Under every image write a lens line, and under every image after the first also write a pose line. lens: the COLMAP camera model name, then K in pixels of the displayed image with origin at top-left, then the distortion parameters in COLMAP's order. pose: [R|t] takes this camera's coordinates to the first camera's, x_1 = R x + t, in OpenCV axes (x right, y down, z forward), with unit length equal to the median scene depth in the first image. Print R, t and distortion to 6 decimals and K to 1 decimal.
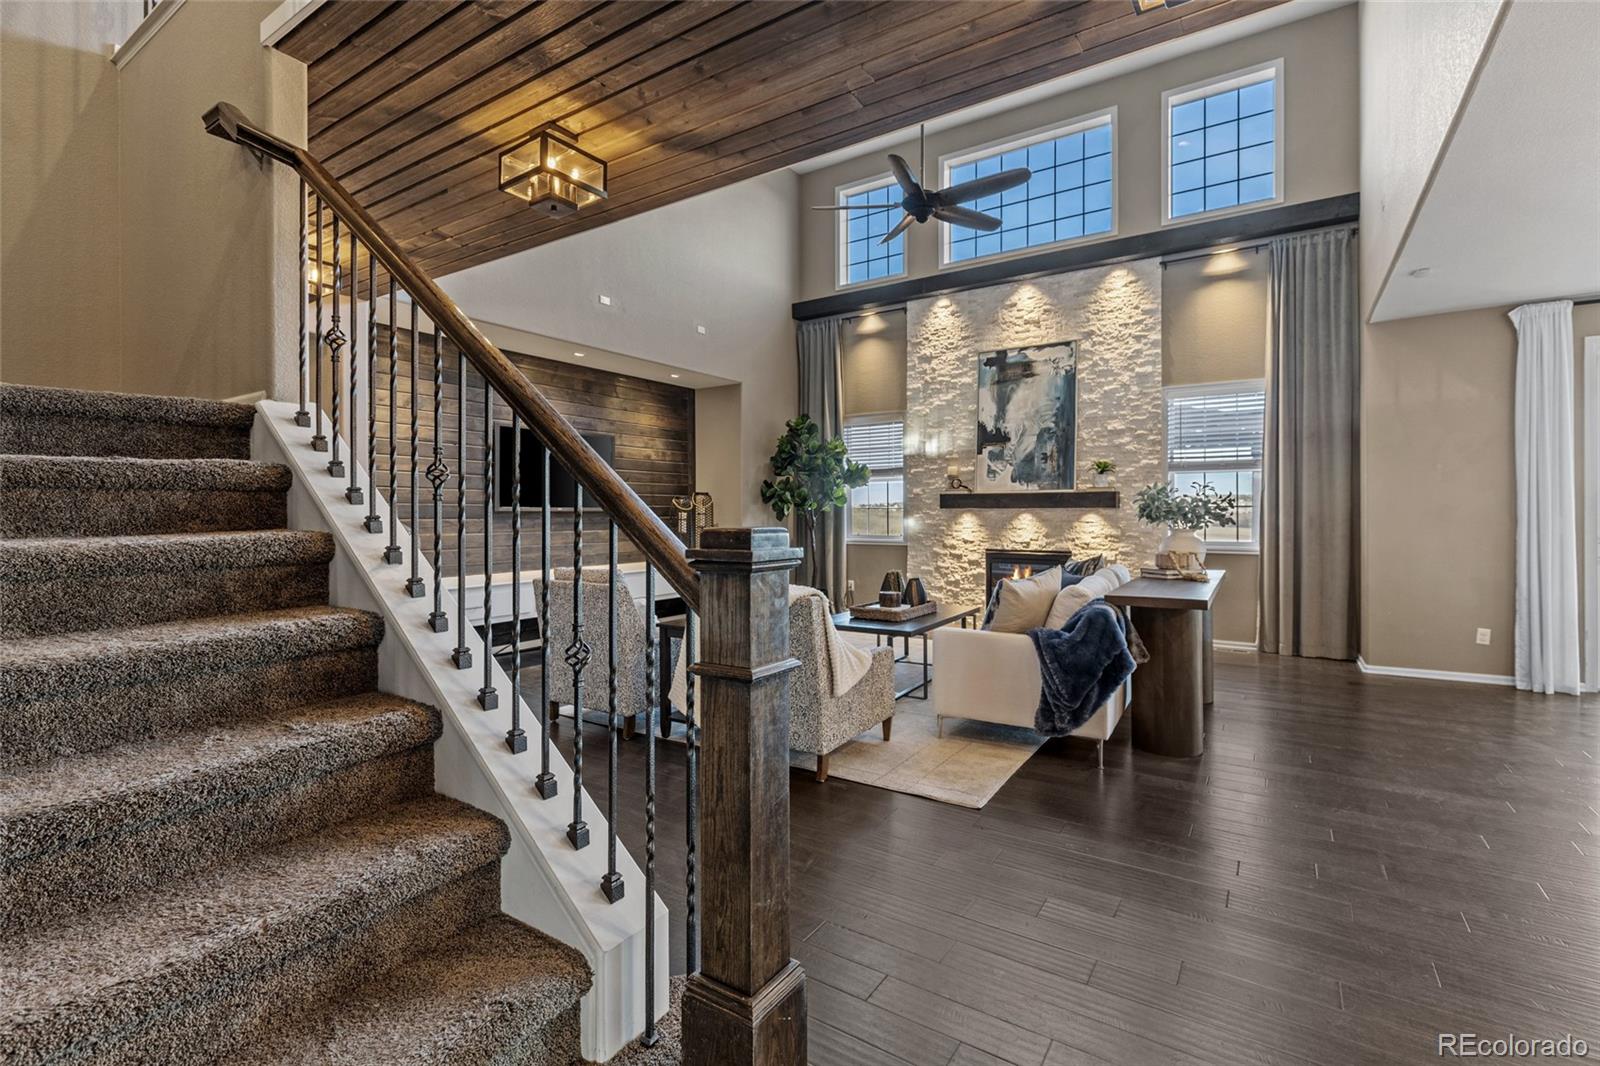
lens RADIAL K [[726.2, 0, 769.3], [0, 726.2, 516.2], [0, 0, 1]] dist [0.012277, -0.000615]
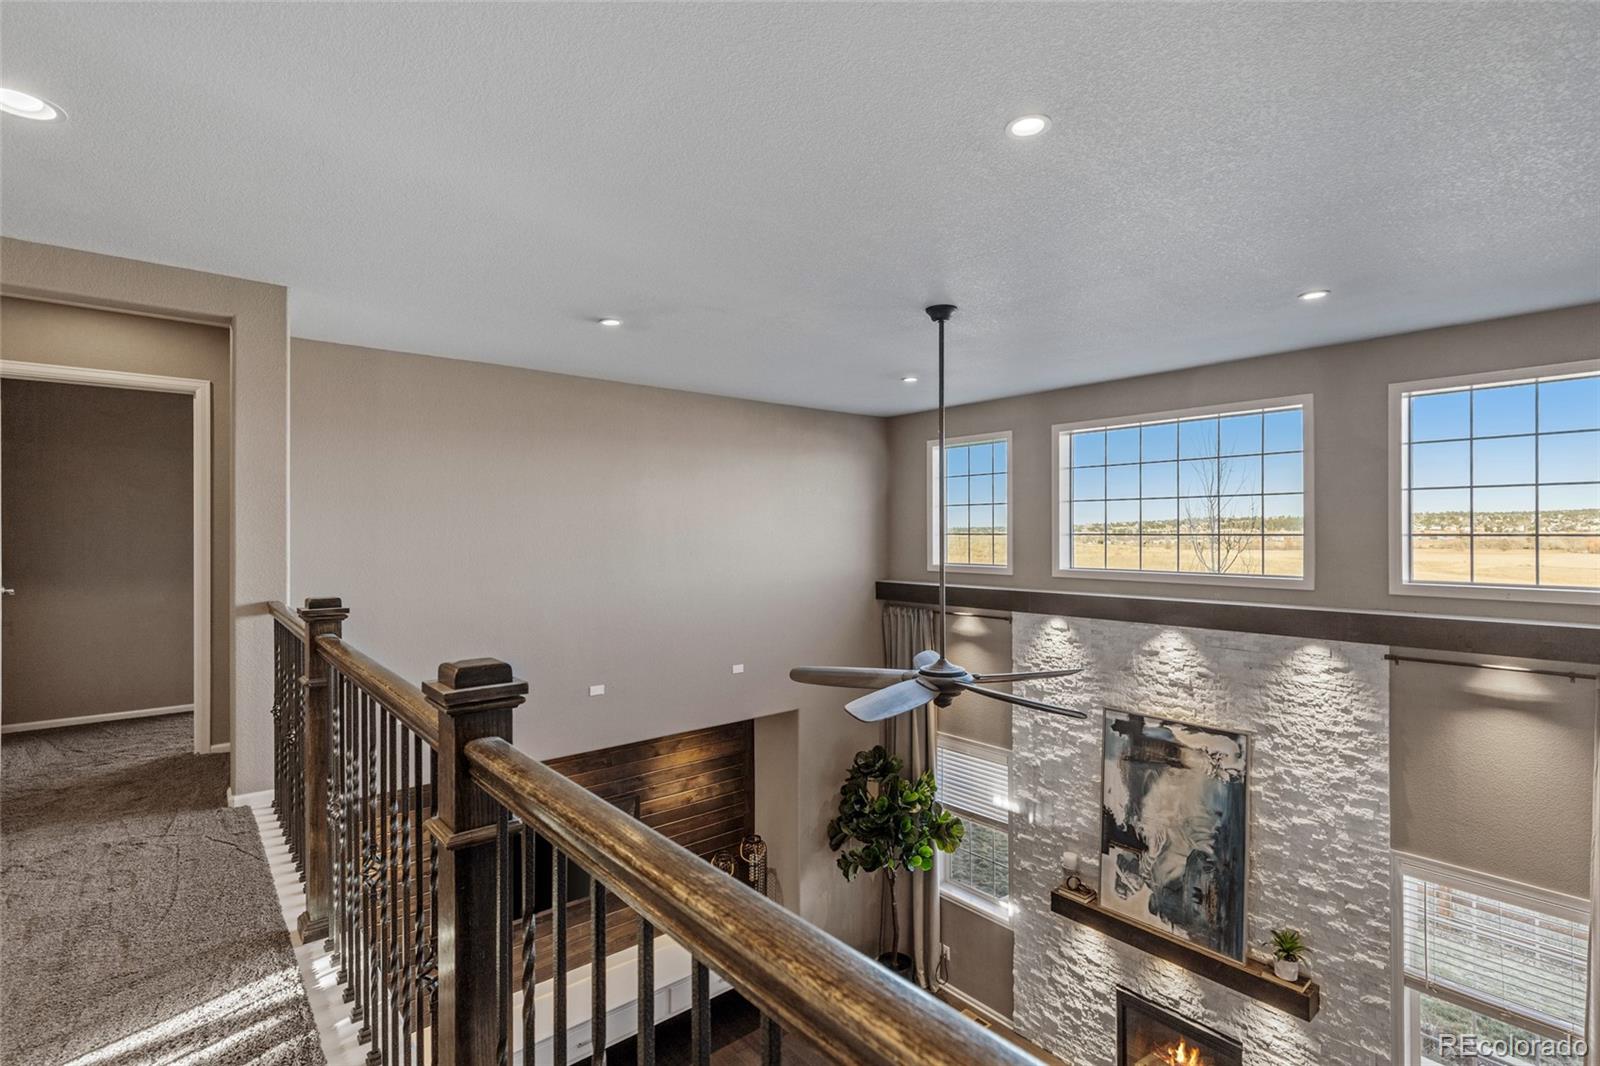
lens RADIAL K [[726.2, 0, 798.4], [0, 726.2, 533.6], [0, 0, 1]] dist [0.012277, -0.000615]
pose [[0.966956, -0.003064, -0.254926, 0.184914], [0.005339, 0.999952, 0.008230, -0.421625], [0.254888, -0.009319, 0.966926, 0.229945]]
